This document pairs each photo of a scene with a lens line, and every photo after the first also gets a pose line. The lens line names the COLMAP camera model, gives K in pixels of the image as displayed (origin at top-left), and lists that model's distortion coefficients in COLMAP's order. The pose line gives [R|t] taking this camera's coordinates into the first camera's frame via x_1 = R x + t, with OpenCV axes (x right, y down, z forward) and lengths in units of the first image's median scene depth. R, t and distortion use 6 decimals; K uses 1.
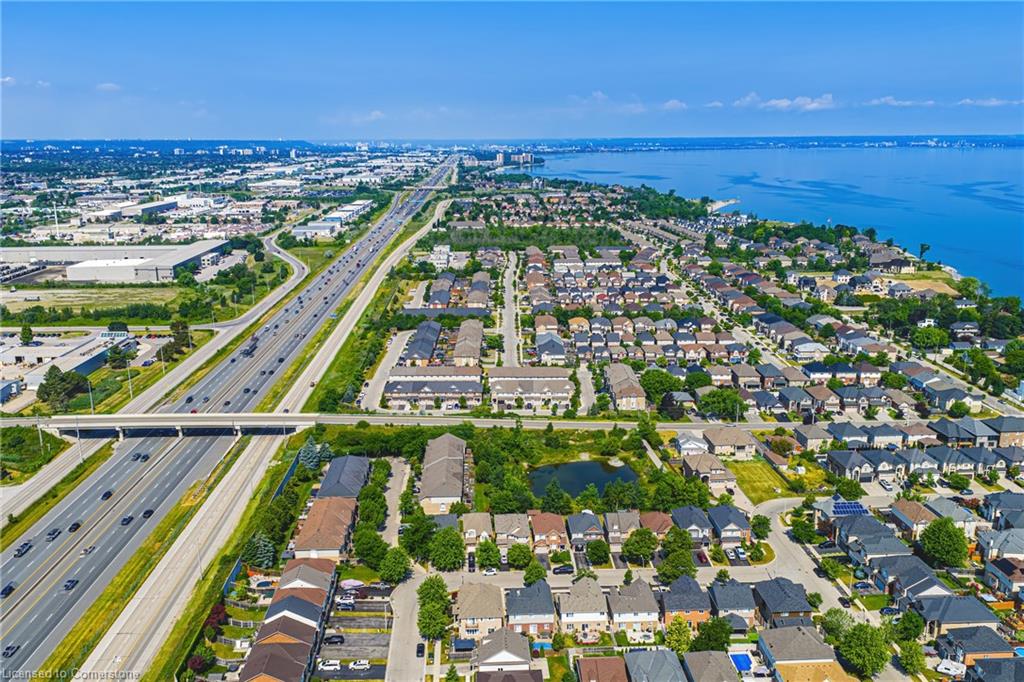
lens RADIAL K [[857.1, 0, 512.0], [0, 857.1, 341.0], [0, 0, 1]] dist [0.013250, -0.020887]
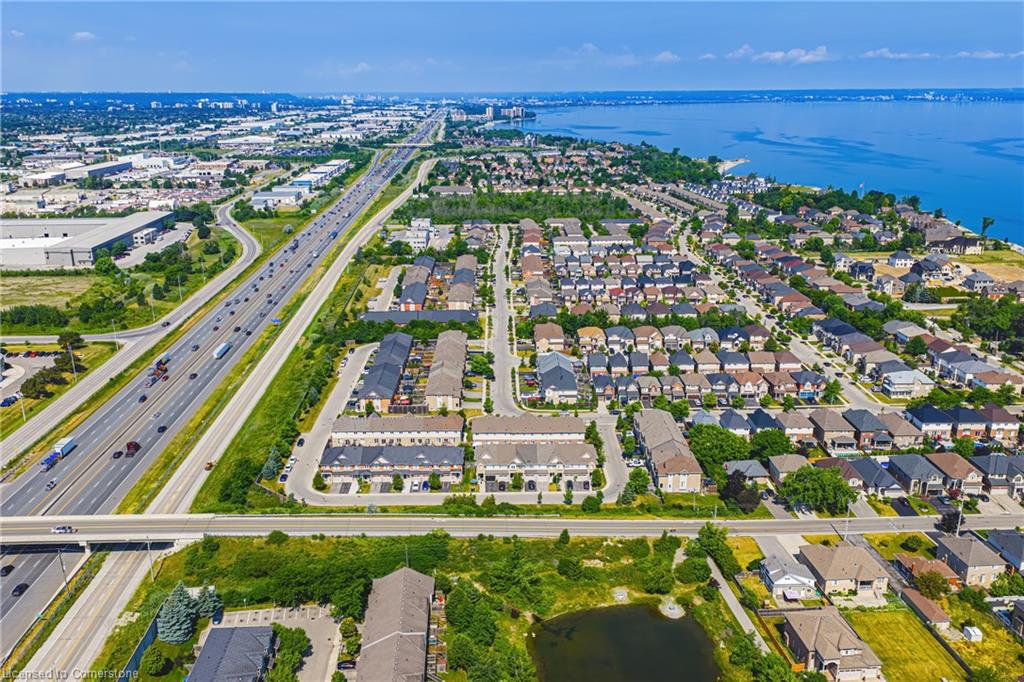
lens RADIAL K [[857.1, 0, 512.0], [0, 857.1, 341.0], [0, 0, 1]] dist [0.013250, -0.020887]
pose [[0.999933, -0.002232, 0.011339, -0.001502], [0.001649, 0.998689, 0.051170, -0.038627], [-0.011438, -0.051147, 0.998626, 0.163767]]
